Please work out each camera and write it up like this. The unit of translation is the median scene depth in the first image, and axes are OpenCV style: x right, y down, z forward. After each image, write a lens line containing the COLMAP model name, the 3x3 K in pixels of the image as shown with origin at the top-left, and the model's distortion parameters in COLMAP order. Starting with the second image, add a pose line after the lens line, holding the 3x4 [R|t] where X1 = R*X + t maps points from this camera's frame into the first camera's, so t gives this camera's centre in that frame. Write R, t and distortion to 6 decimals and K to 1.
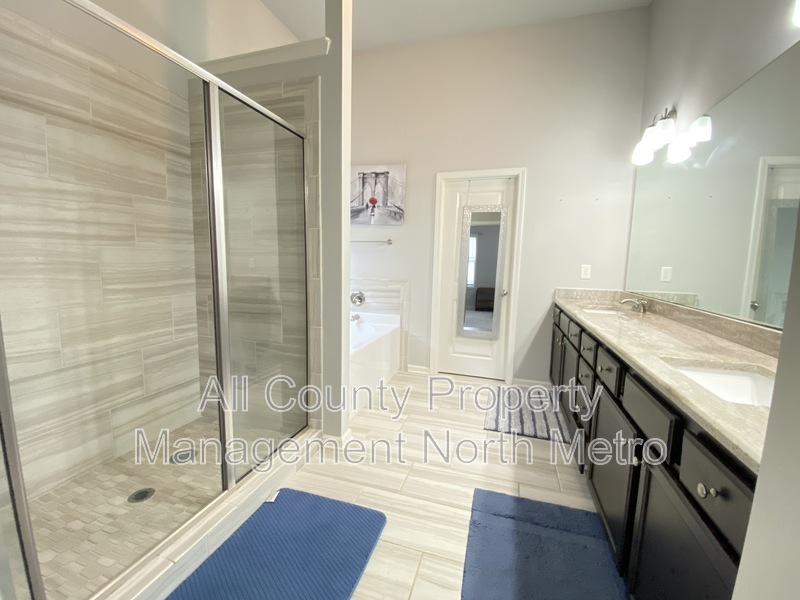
lens RADIAL K [[326.8, 0, 402.4], [0, 326.8, 298.3], [0, 0, 1]] dist [0.015794, -0.016467]
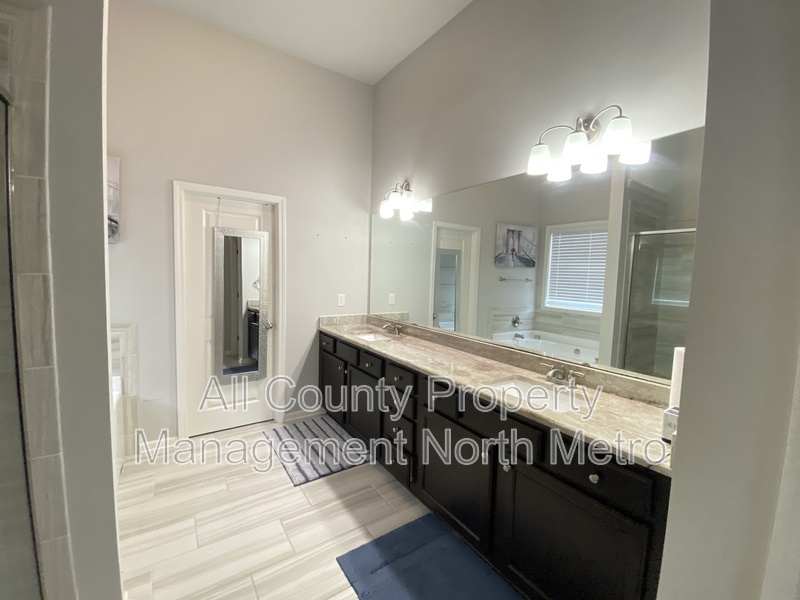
lens RADIAL K [[326.8, 0, 402.4], [0, 326.8, 298.3], [0, 0, 1]] dist [0.015794, -0.016467]
pose [[0.623035, -0.055701, 0.780208, -0.224385], [0.074714, 0.997138, 0.011525, -0.099411], [-0.778617, 0.051112, 0.625414, 0.154953]]
